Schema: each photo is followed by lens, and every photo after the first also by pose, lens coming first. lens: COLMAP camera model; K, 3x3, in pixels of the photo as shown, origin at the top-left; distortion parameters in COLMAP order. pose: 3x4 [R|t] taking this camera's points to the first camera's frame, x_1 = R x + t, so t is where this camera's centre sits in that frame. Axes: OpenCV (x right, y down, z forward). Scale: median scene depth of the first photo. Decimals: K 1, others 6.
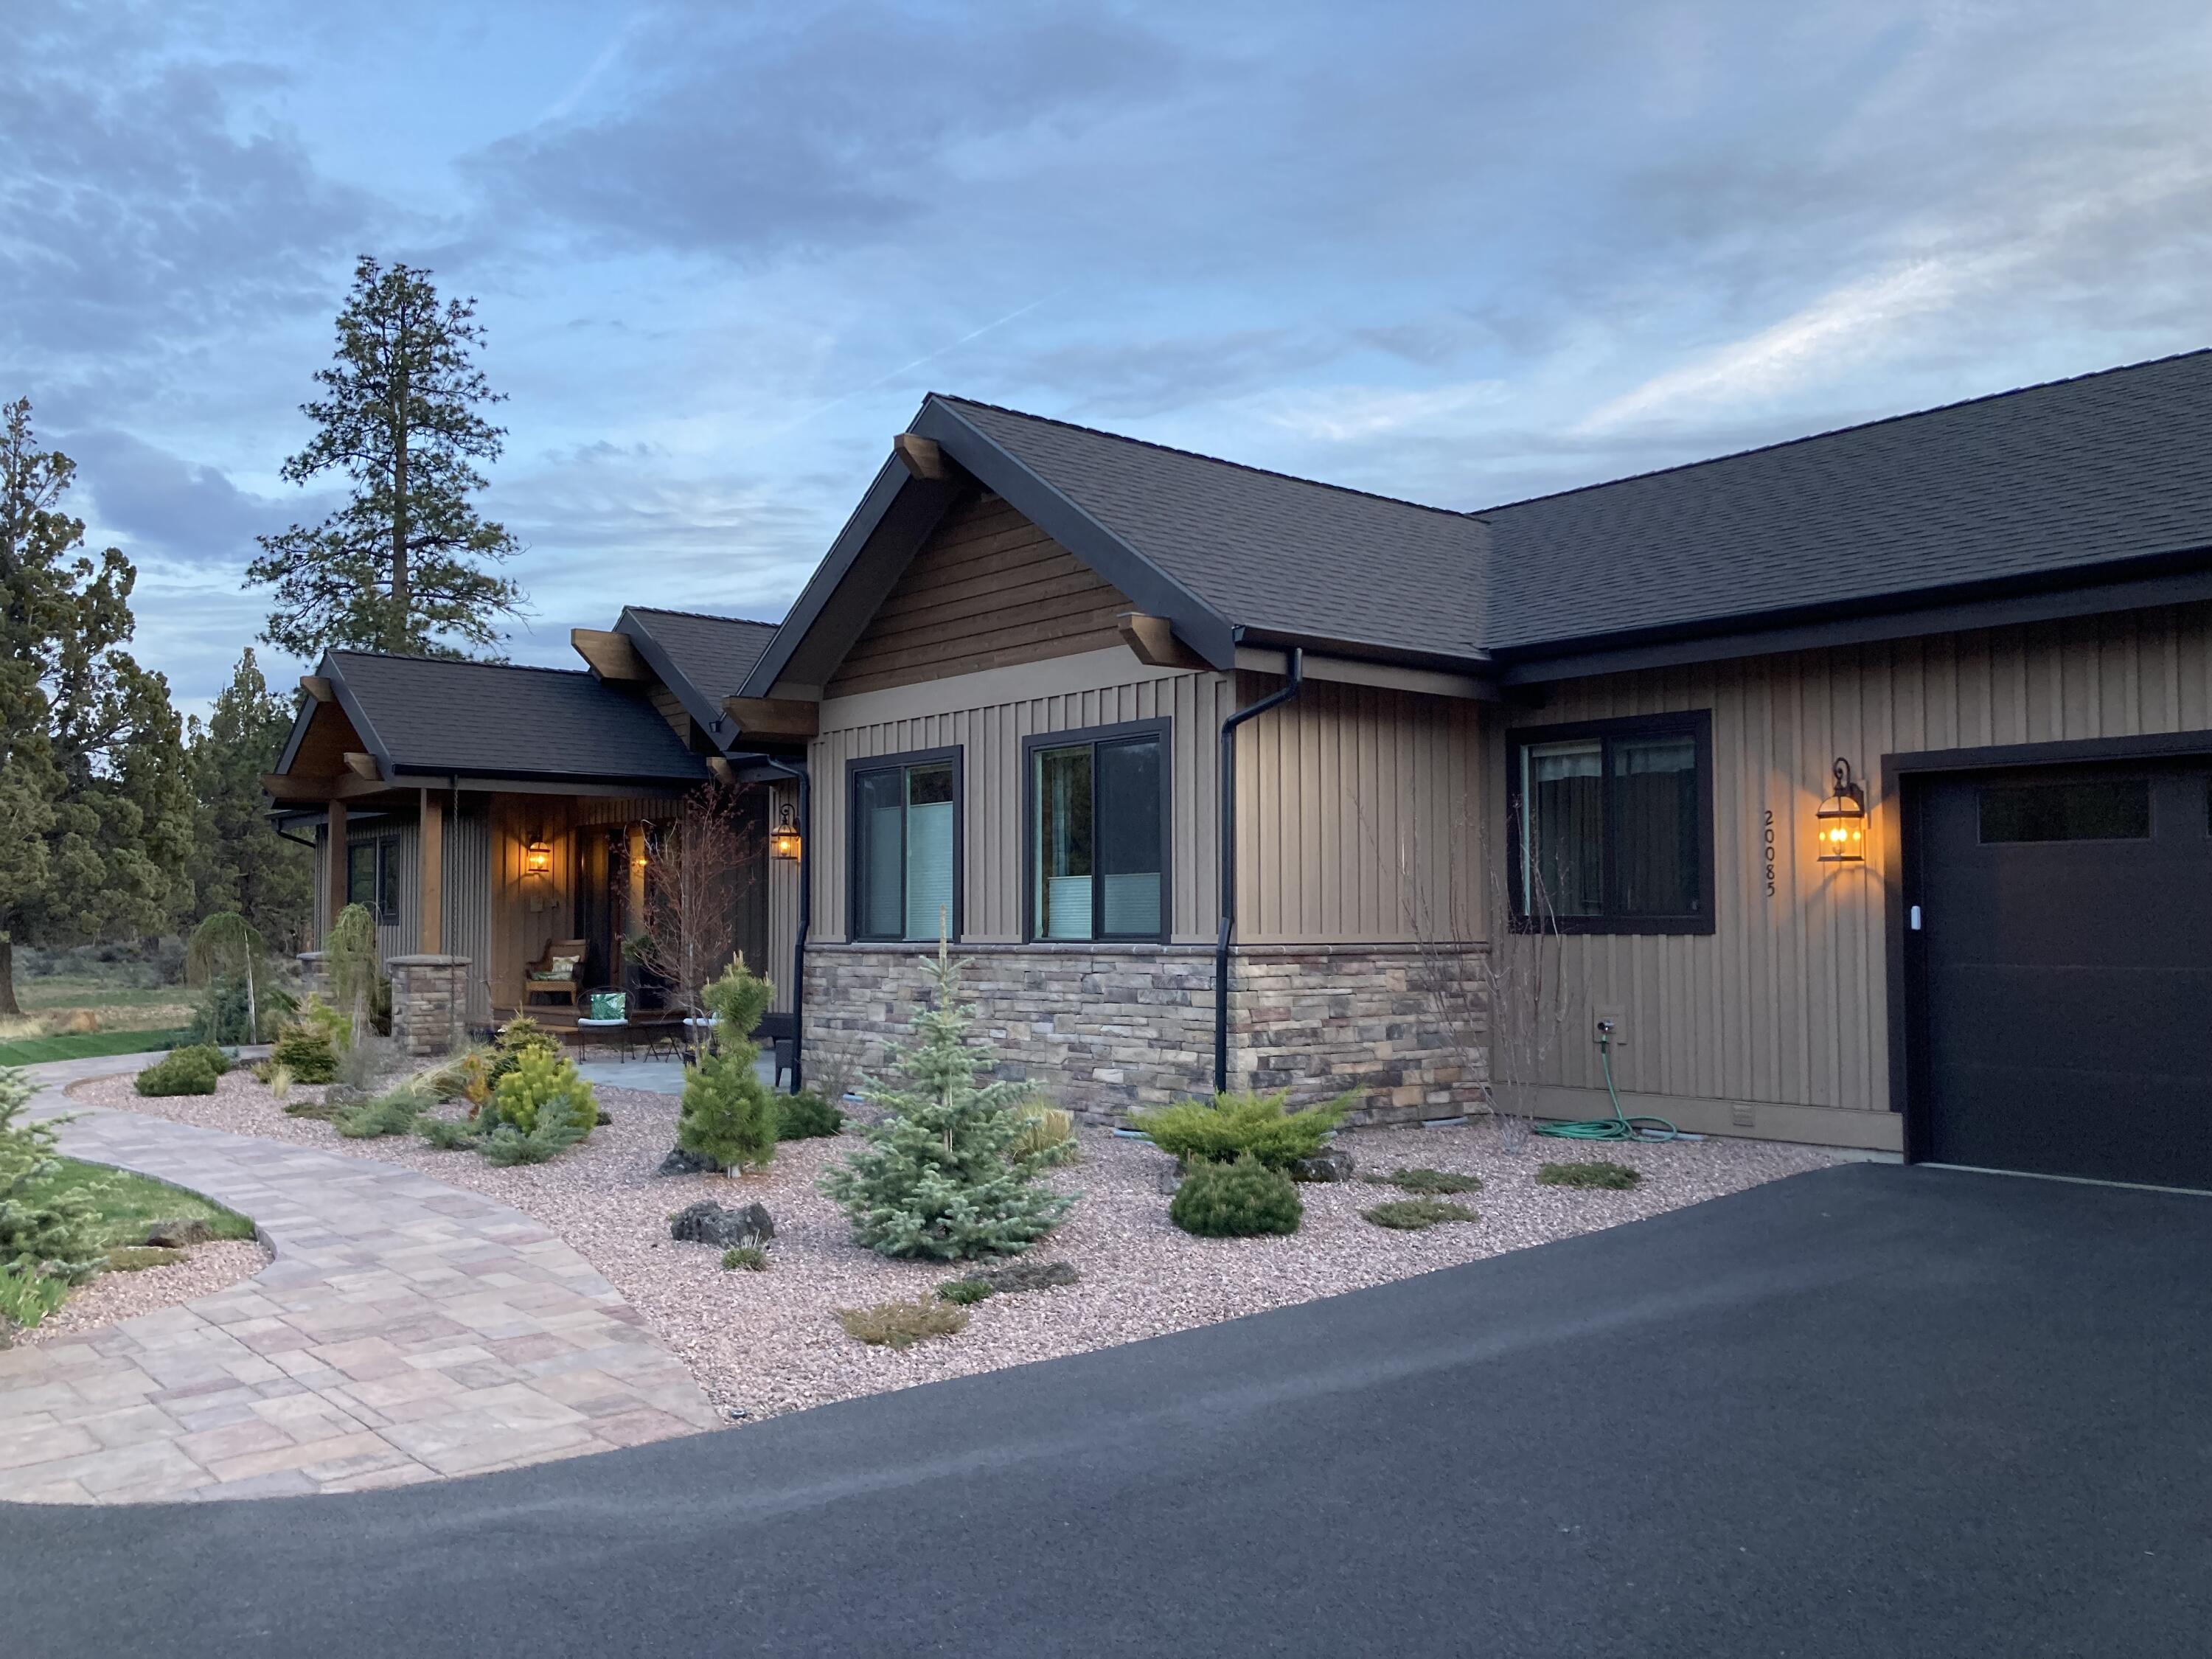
lens RADIAL K [[1813.4, 0, 1104.7], [0, 1813.4, 841.6], [0, 0, 1]] dist [0.056214, -0.055410]
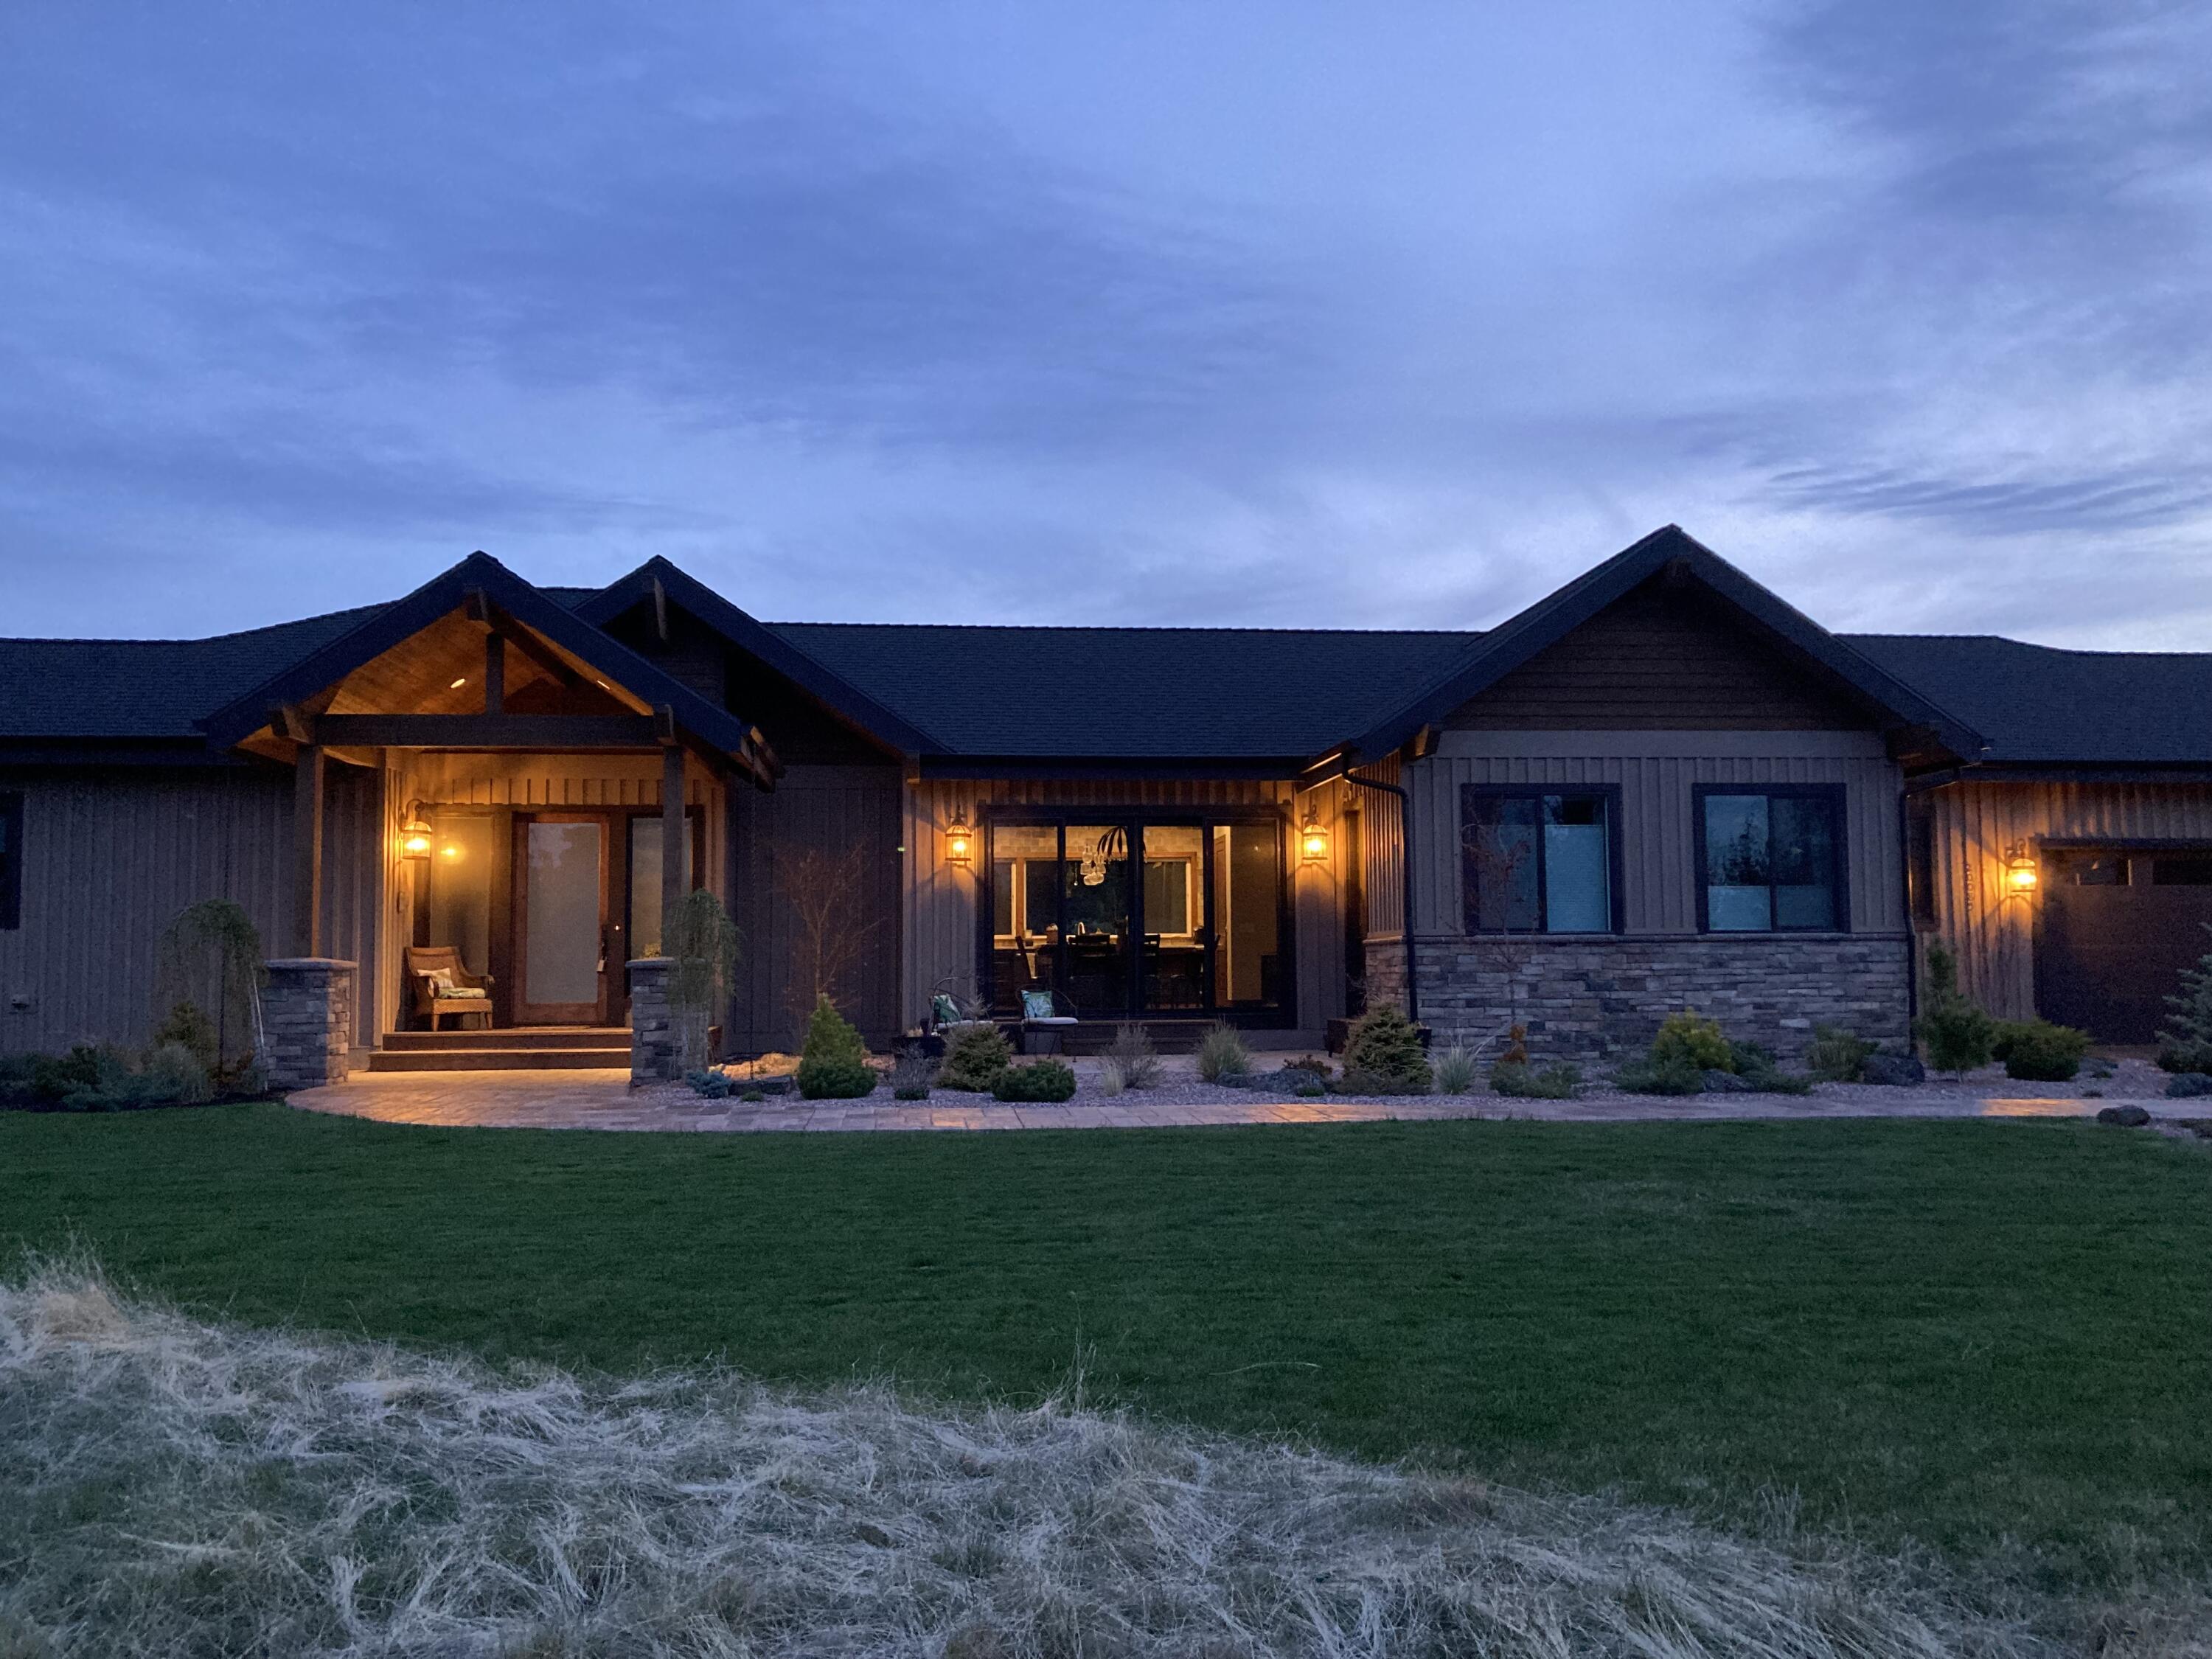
lens RADIAL K [[1810.8, 0, 1107.5], [0, 1810.8, 860.7], [0, 0, 1]] dist [0.066159, -0.089060]
pose [[0.568649, 0.047995, 0.821179, -1.314255], [-0.032549, 0.998827, -0.035838, 0.059201], [-0.821936, -0.006349, 0.569545, 0.532409]]
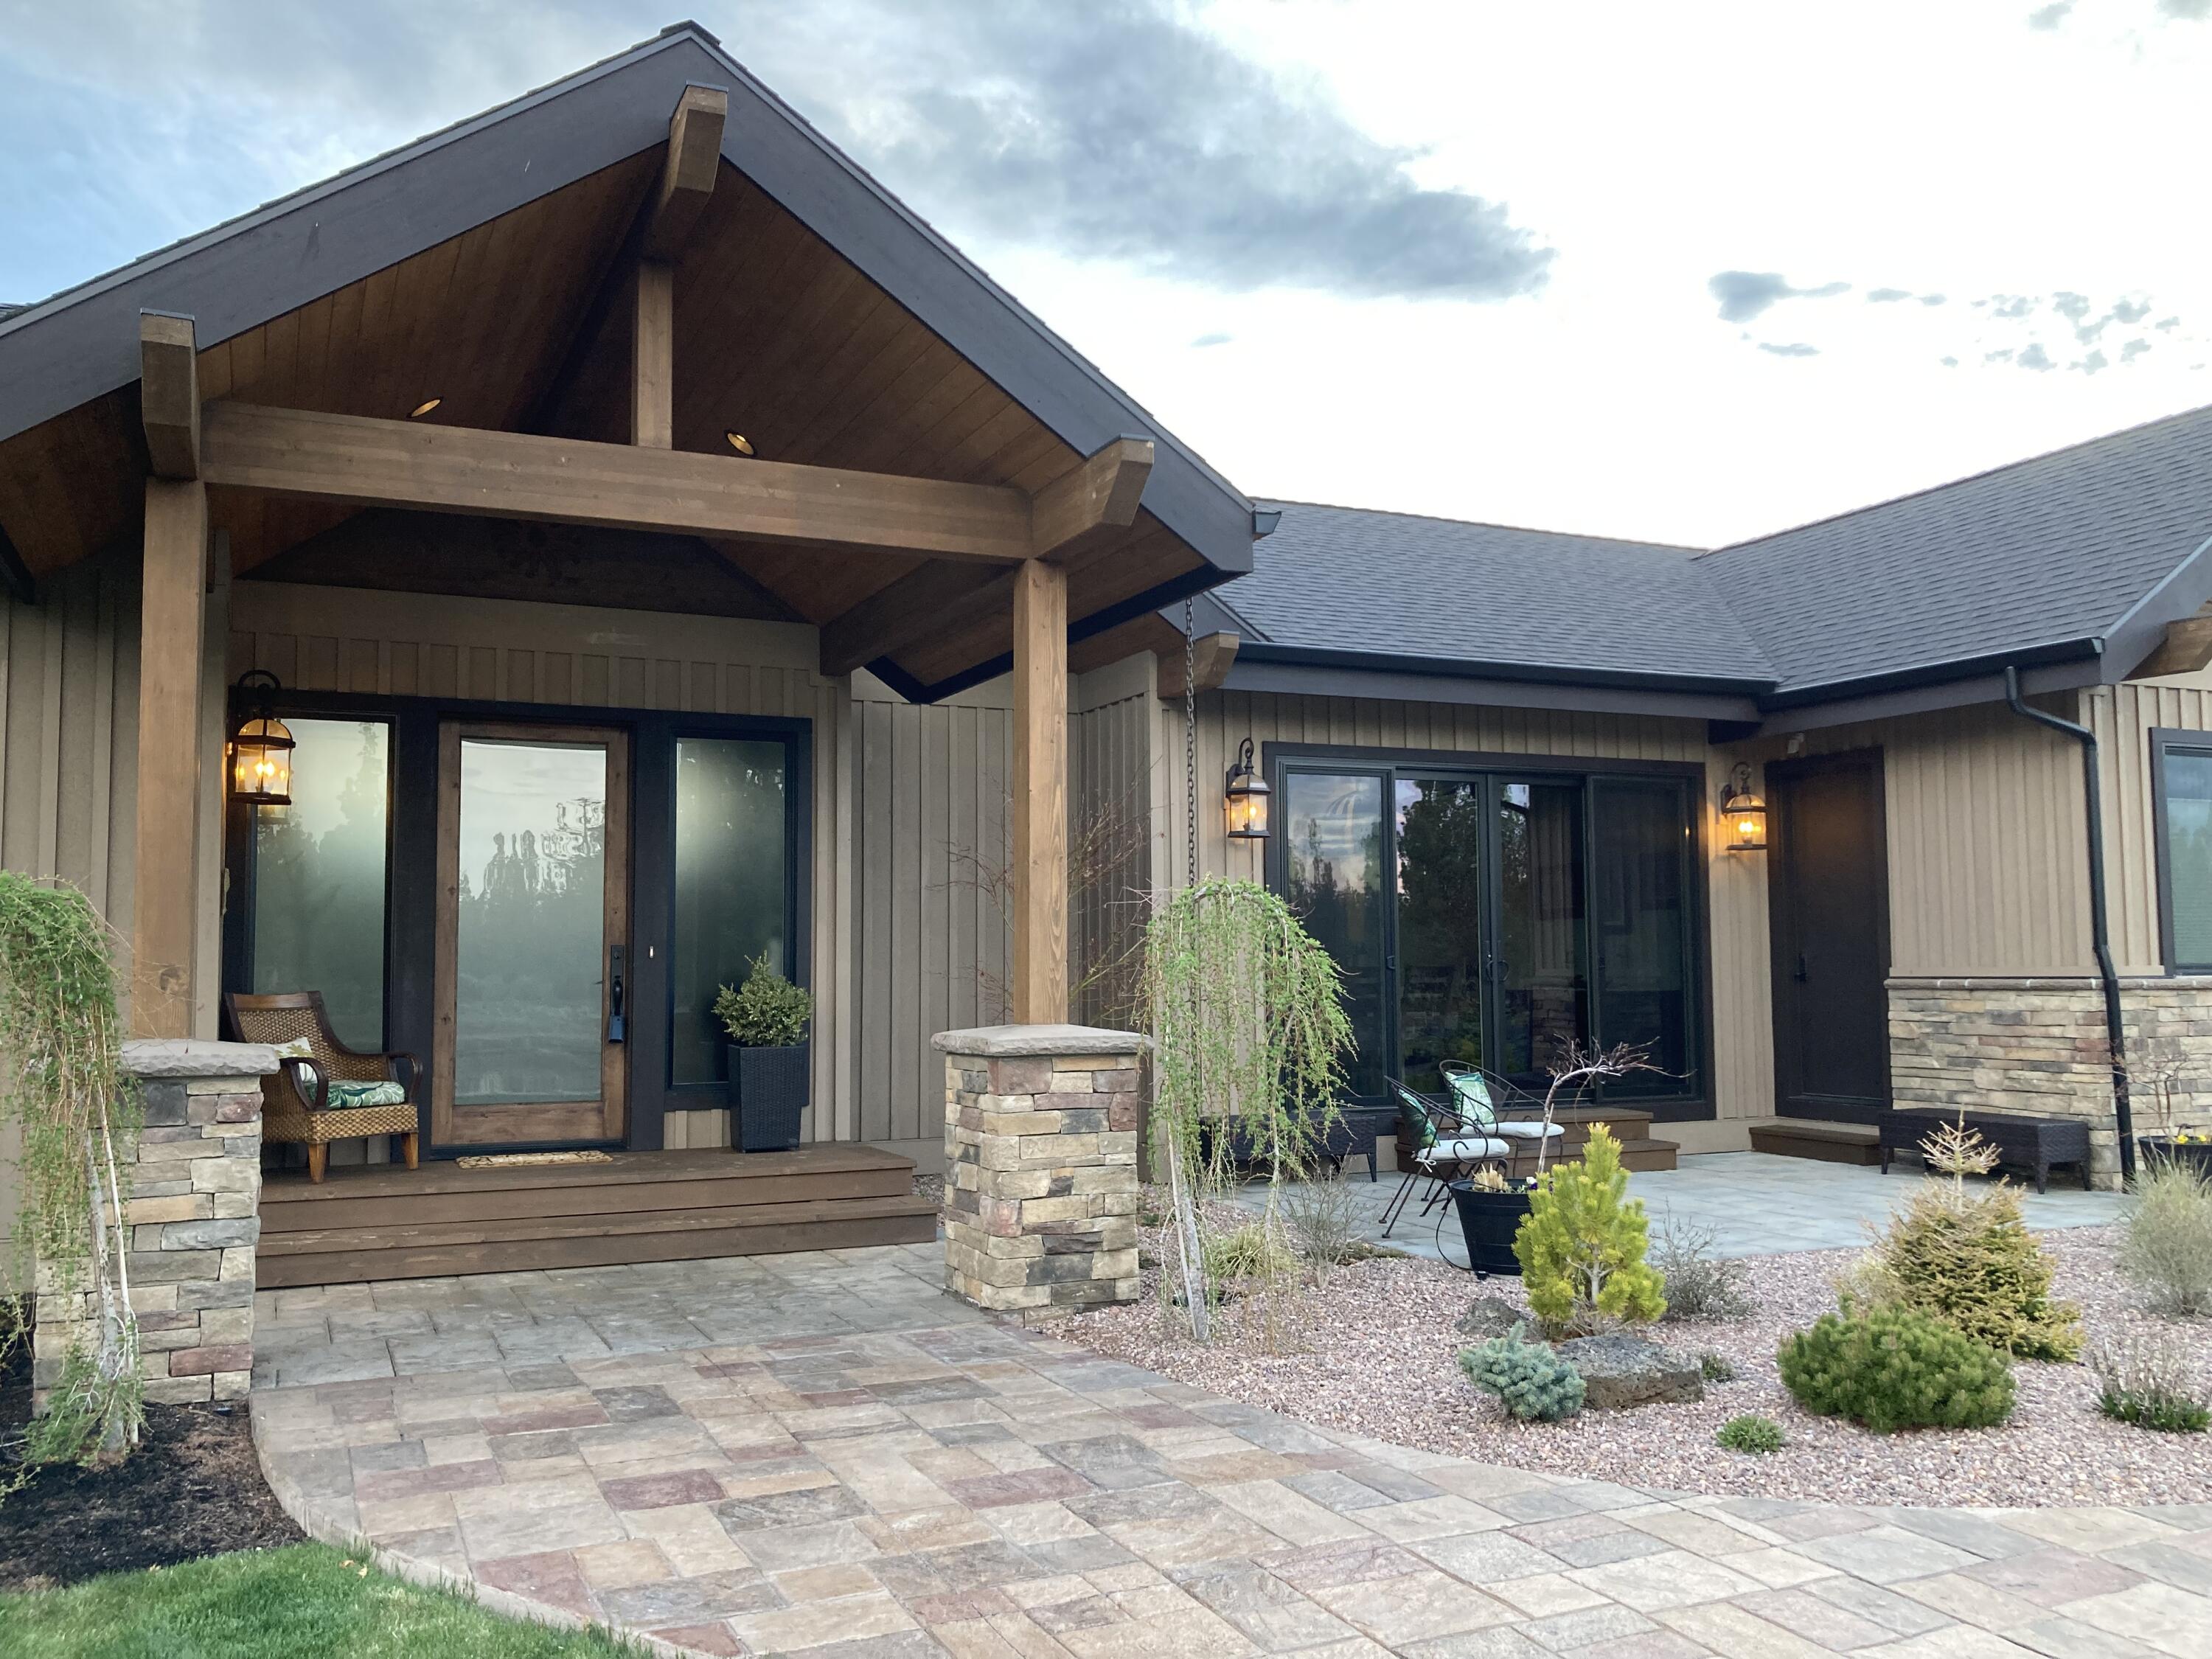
lens RADIAL K [[1813.4, 0, 1078.5], [0, 1813.4, 832.3], [0, 0, 1]] dist [0.056214, -0.055410]
pose [[0.280245, 0.076137, 0.956904, -1.017343], [-0.038858, 0.996932, -0.067941, 0.067671], [-0.959142, -0.018143, 0.282344, 1.259783]]
